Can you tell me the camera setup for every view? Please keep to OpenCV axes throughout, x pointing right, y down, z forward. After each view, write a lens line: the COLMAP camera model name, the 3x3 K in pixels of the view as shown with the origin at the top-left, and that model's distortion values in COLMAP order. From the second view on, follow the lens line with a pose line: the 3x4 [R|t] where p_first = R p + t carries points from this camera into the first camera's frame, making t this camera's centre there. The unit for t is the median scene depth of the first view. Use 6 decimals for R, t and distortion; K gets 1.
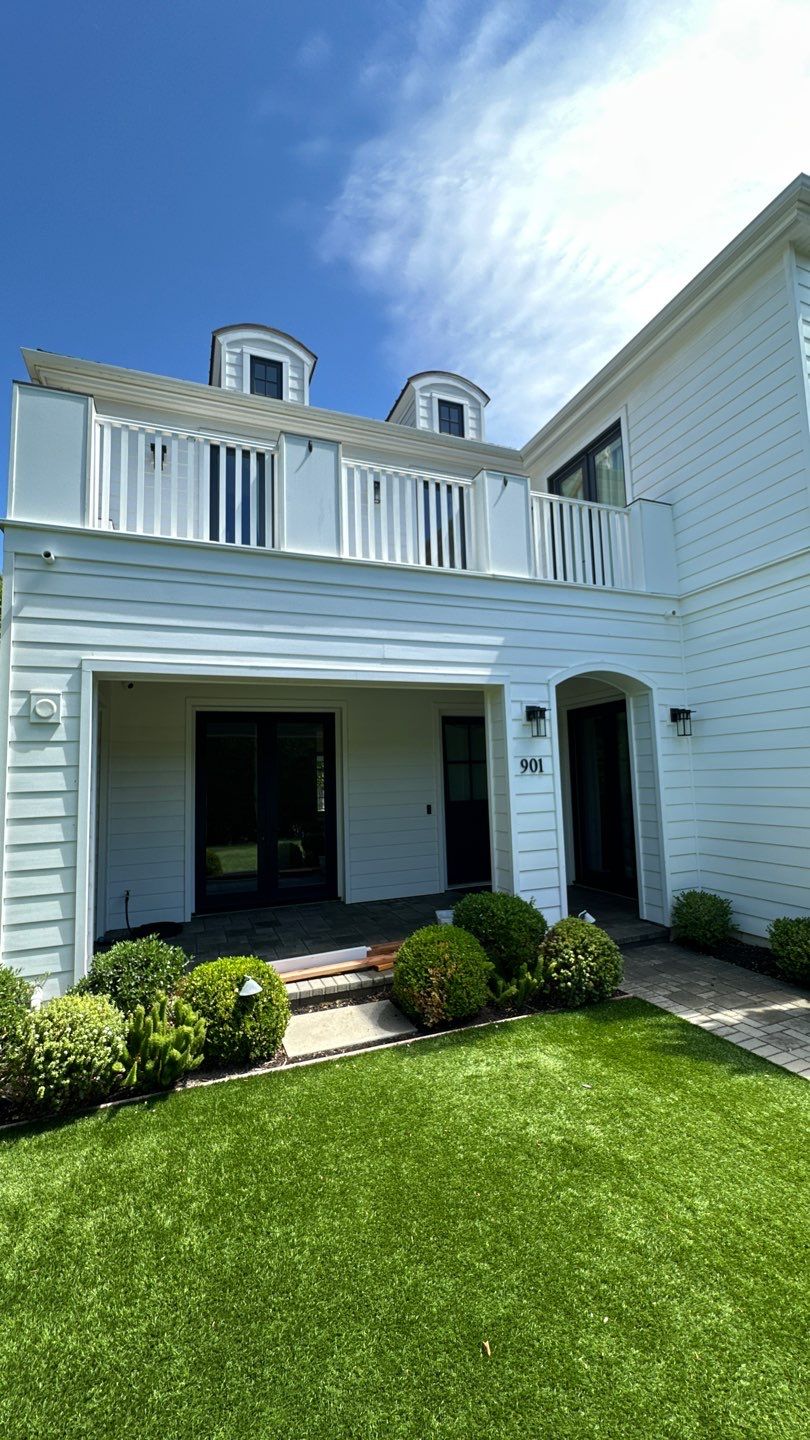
lens RADIAL K [[574.9, 0, 408.9], [0, 574.9, 720.2], [0, 0, 1]] dist [-0.004126, 0.000755]
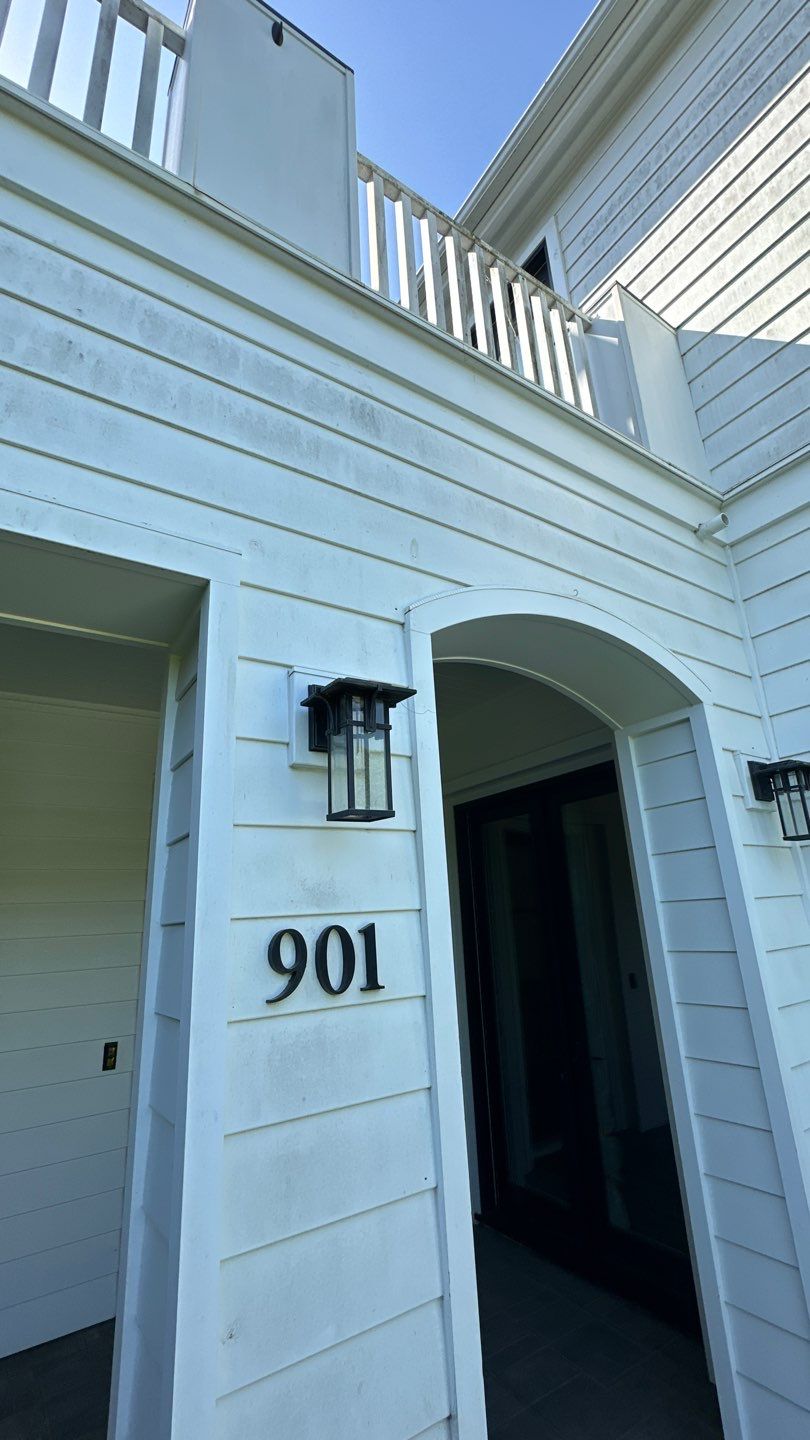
lens RADIAL K [[627.8, 0, 409.6], [0, 627.8, 720.4], [0, 0, 1]] dist [-0.002558, 0.000179]
pose [[0.975191, 0.044013, 0.216945, 0.192610], [0.004365, 0.976021, -0.217633, 0.043954], [-0.221321, 0.213181, 0.951615, 0.768645]]
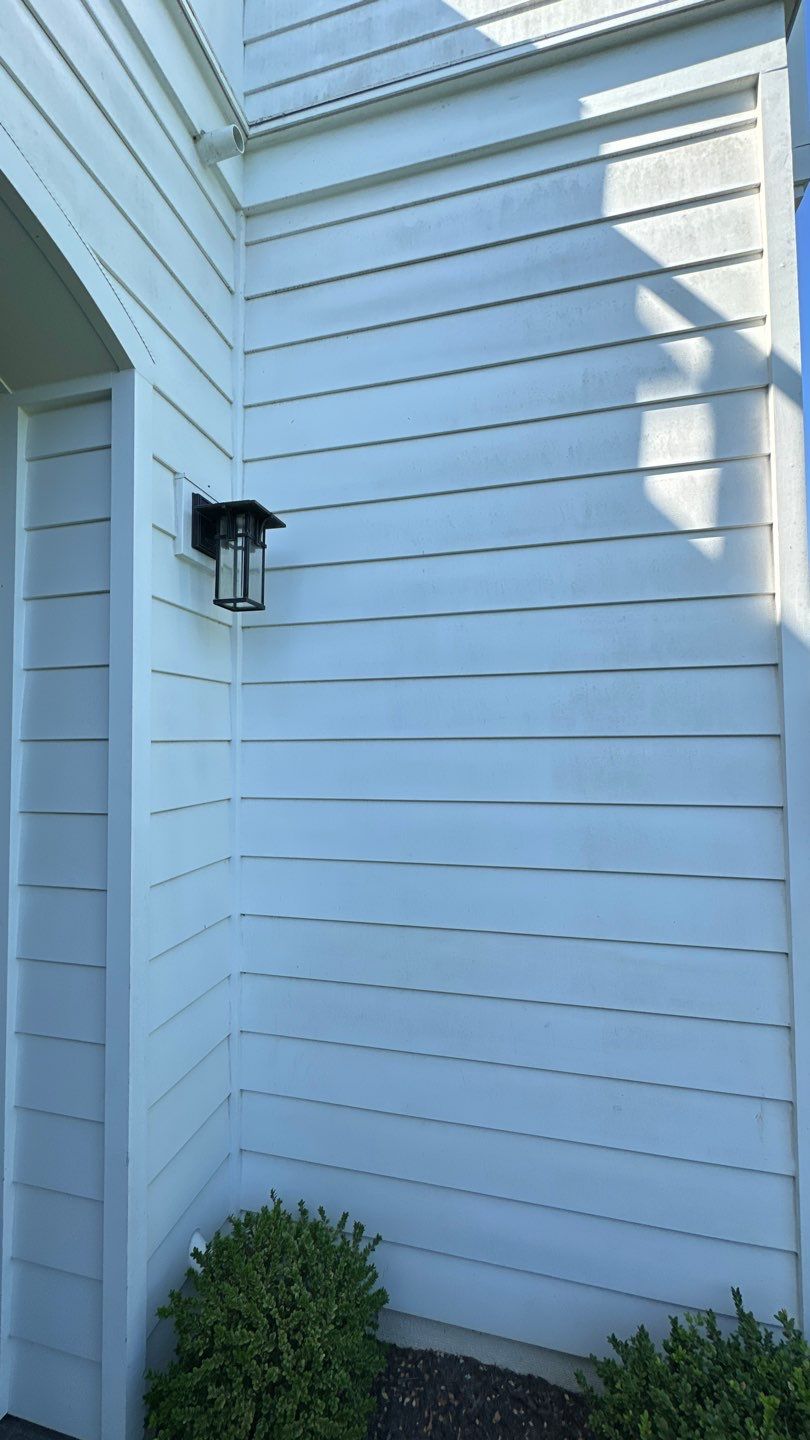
lens RADIAL K [[574.9, 0, 408.9], [0, 574.9, 720.2], [0, 0, 1]] dist [-0.004126, 0.000755]
pose [[0.580263, 0.054077, 0.812632, 0.352347], [-0.087313, 0.996173, -0.003945, 0.081538], [-0.809735, -0.068664, 0.582764, 0.875573]]
